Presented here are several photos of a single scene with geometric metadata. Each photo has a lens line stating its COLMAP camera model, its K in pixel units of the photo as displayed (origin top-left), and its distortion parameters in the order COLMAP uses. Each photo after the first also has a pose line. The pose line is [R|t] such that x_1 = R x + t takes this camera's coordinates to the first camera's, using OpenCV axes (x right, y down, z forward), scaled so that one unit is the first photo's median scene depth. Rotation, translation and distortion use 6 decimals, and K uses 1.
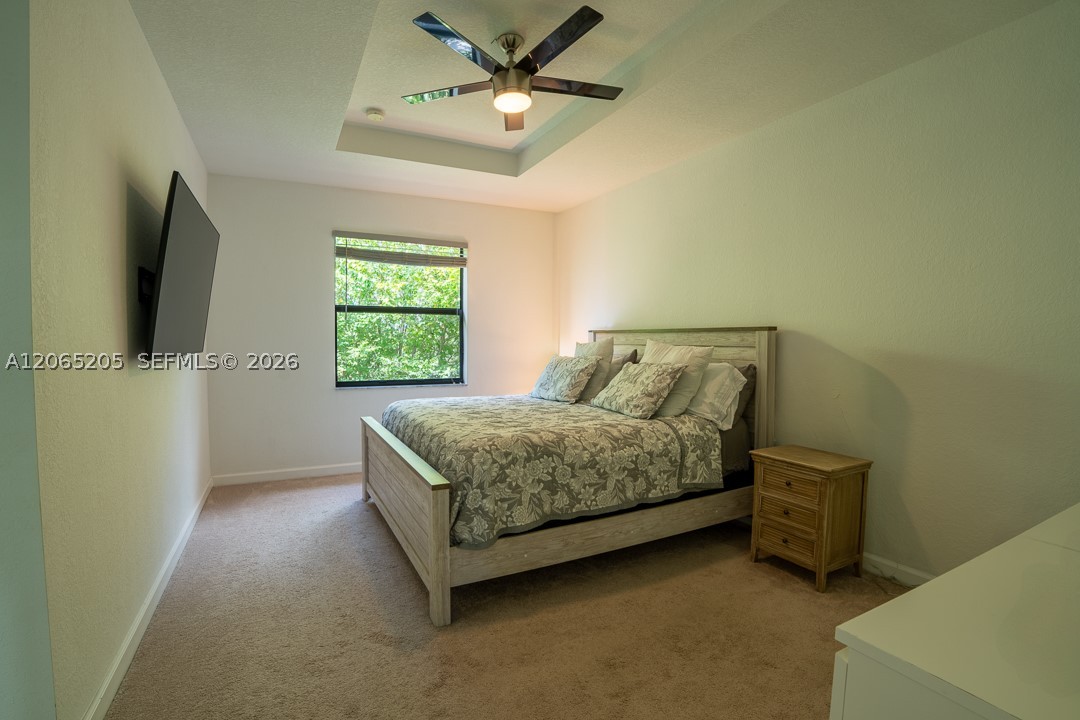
lens RADIAL K [[506.1, 0, 537.5], [0, 506.1, 357.6], [0, 0, 1]] dist [-0.093443, 0.023580]
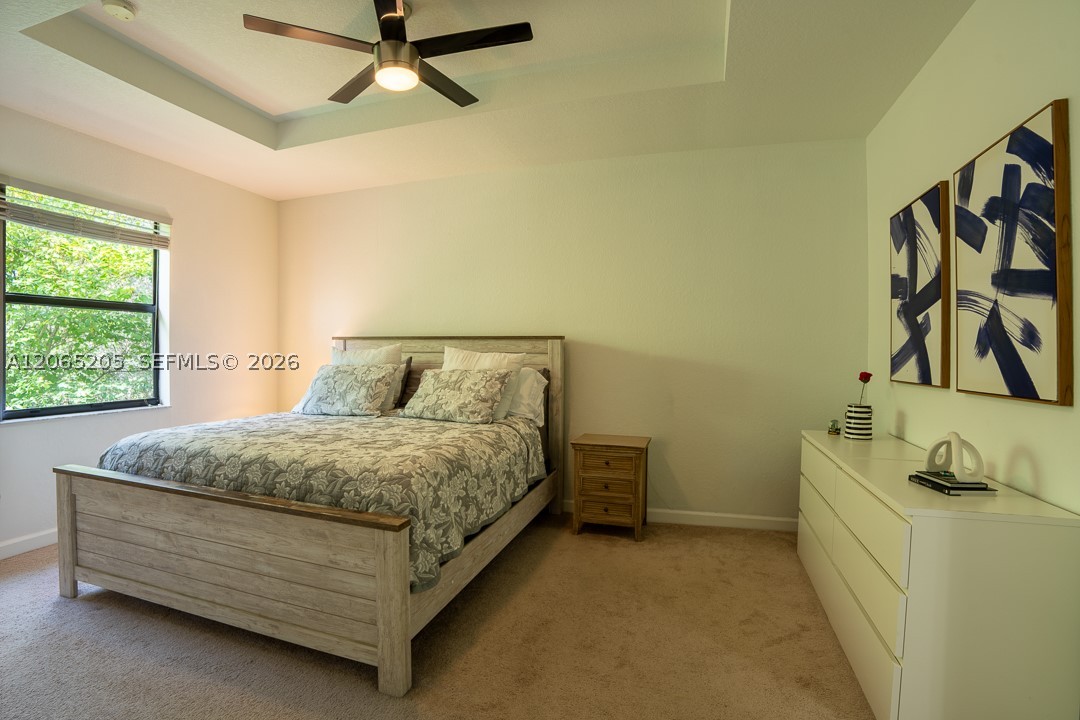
lens RADIAL K [[506.1, 0, 537.8], [0, 506.1, 356.2], [0, 0, 1]] dist [-0.093443, 0.023580]
pose [[0.709047, -0.009088, 0.705102, -0.434796], [0.020499, 0.999760, -0.007727, -0.006164], [-0.704863, 0.019933, 0.709063, 0.185184]]
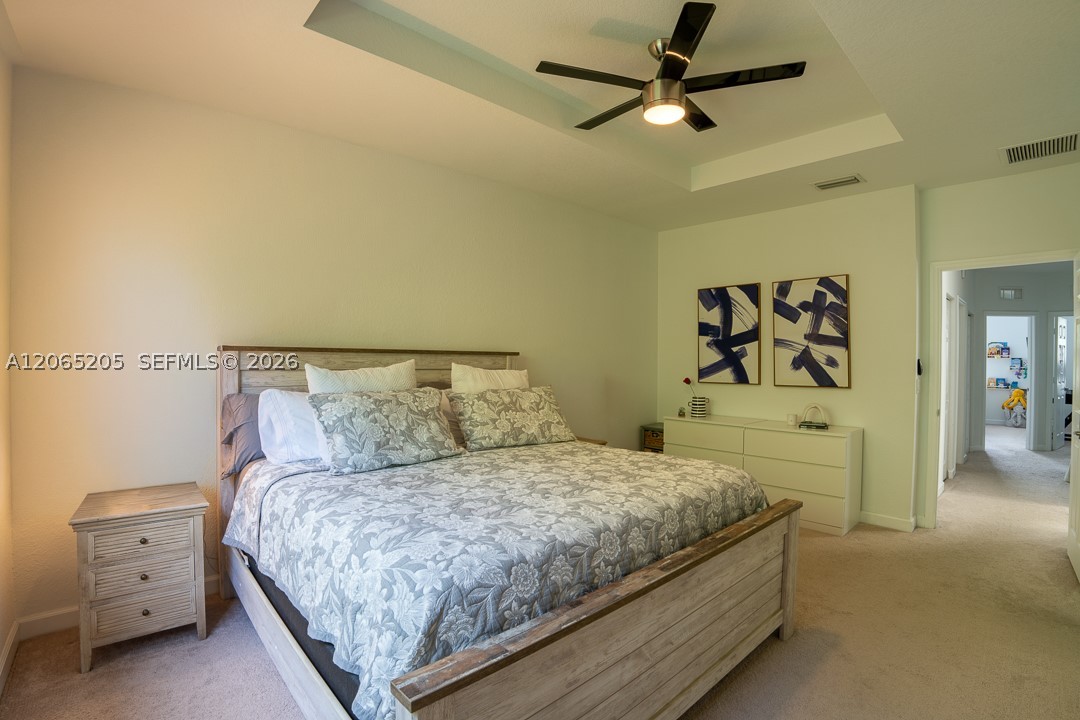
lens RADIAL K [[506.1, 0, 541.3], [0, 506.1, 353.8], [0, 0, 1]] dist [-0.093443, 0.023580]
pose [[-0.270885, -0.000559, 0.962612, -0.778680], [0.016912, 0.999843, 0.005340, -0.064639], [-0.962463, 0.017727, -0.270833, 1.307745]]
